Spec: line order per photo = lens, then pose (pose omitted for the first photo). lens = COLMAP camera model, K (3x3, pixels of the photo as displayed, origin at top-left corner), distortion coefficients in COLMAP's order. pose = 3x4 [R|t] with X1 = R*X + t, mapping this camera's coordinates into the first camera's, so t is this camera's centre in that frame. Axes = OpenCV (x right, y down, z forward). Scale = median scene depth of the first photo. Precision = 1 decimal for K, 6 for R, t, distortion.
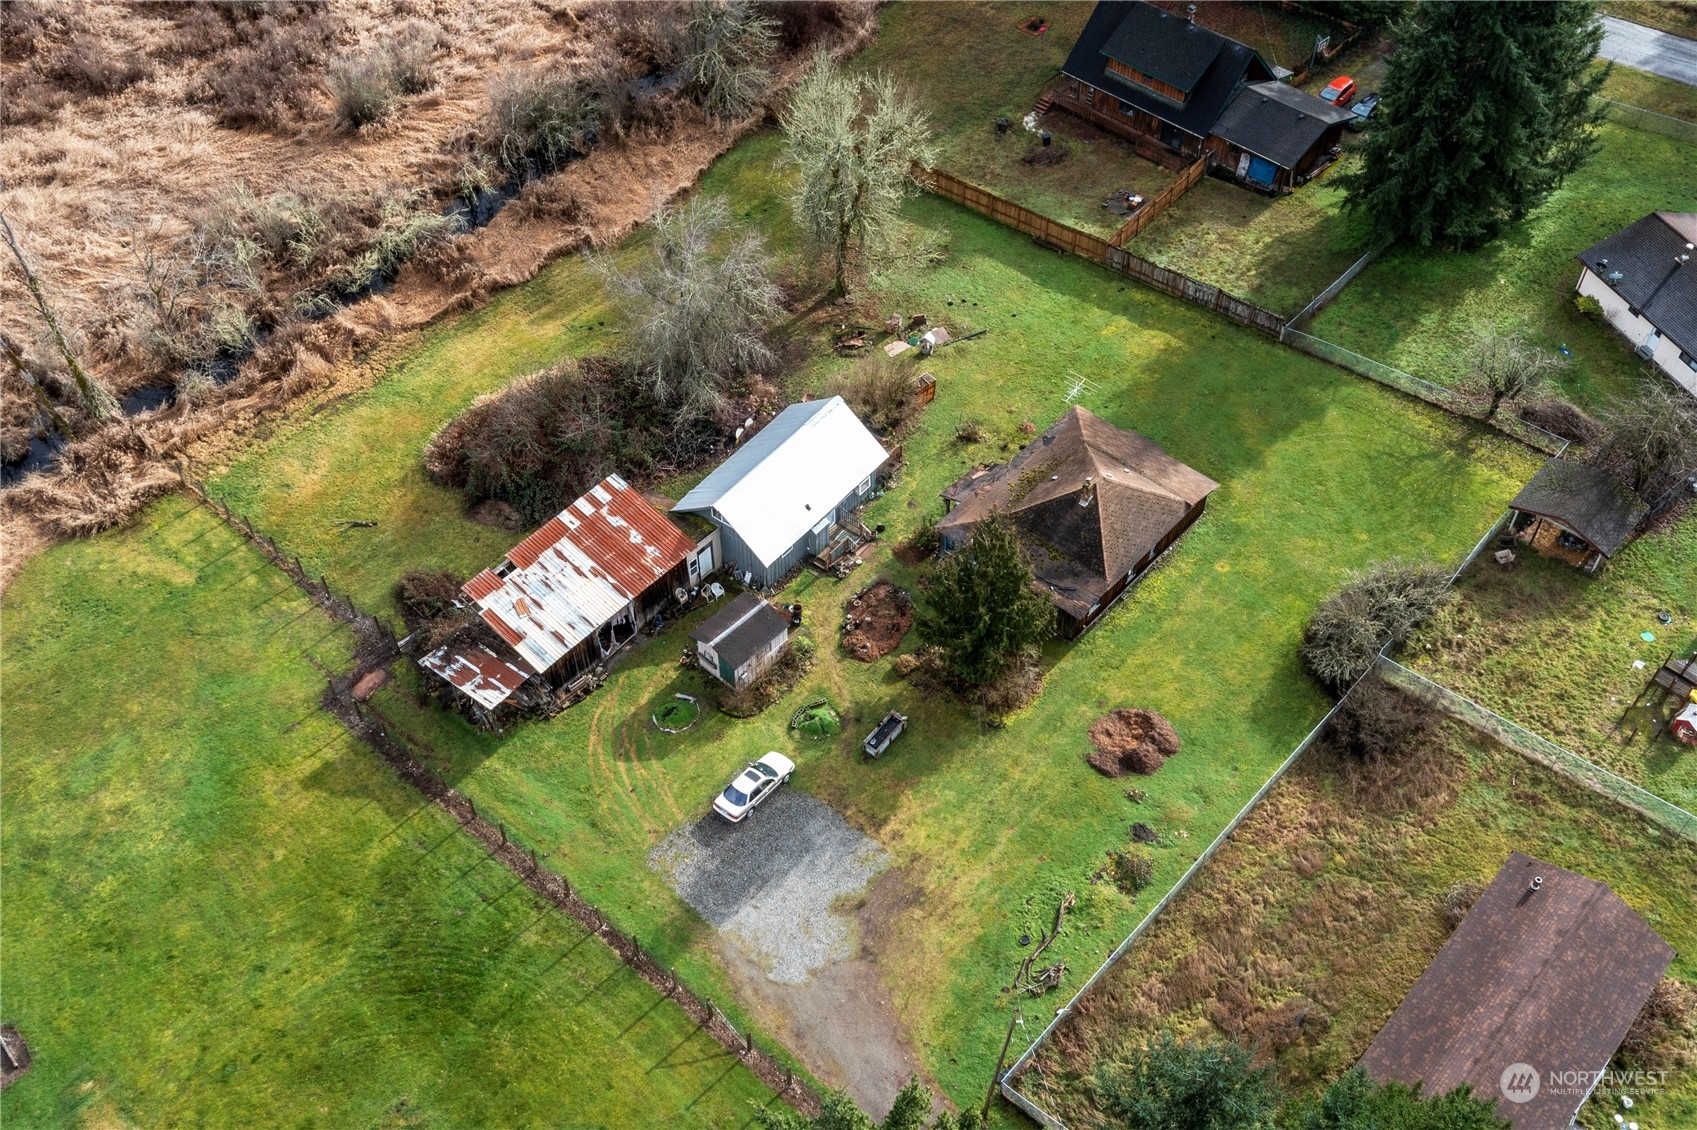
lens RADIAL K [[1490.9, 0, 848.5], [0, 1490.9, 565.0], [0, 0, 1]] dist [-0.000745, 0.001778]
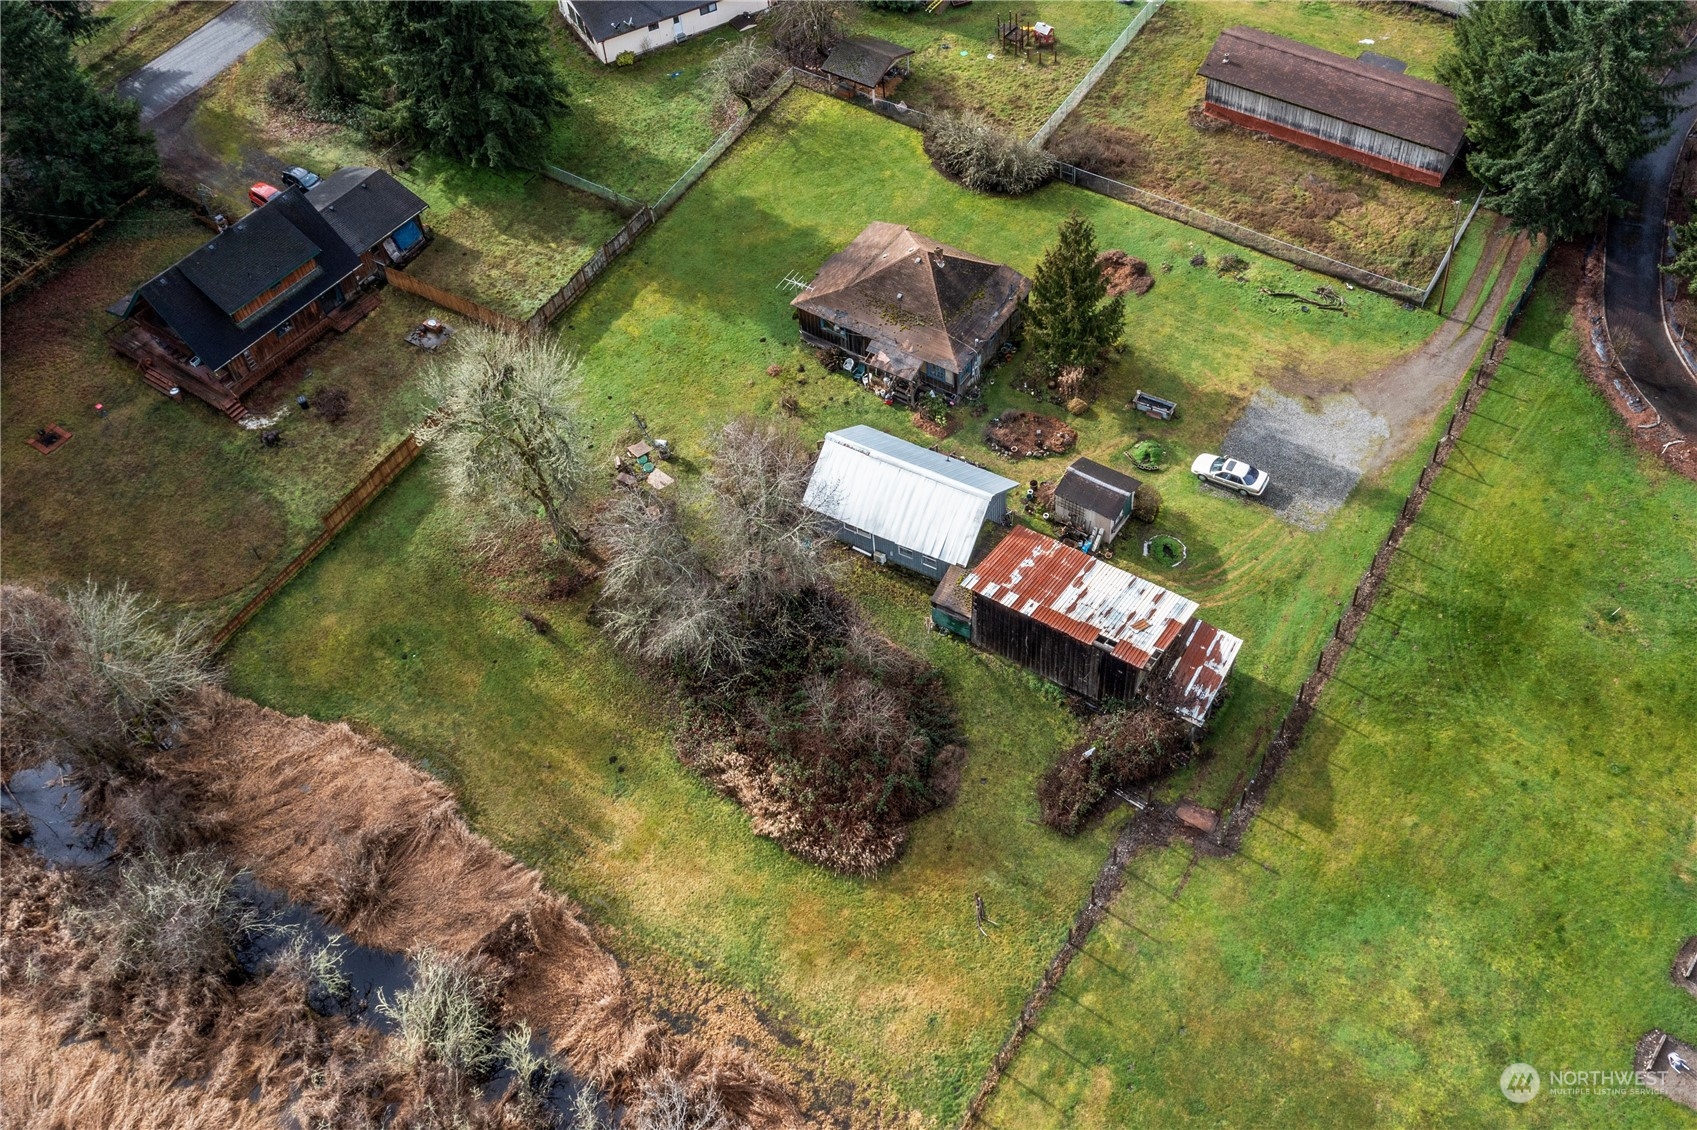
lens RADIAL K [[1490.9, 0, 848.5], [0, 1490.9, 565.0], [0, 0, 1]] dist [-0.000745, 0.001778]
pose [[-0.133094, -0.754764, 0.642353, -0.800546], [0.789110, 0.311440, 0.529444, -0.670605], [-0.599660, 0.577353, 0.554141, 0.513111]]
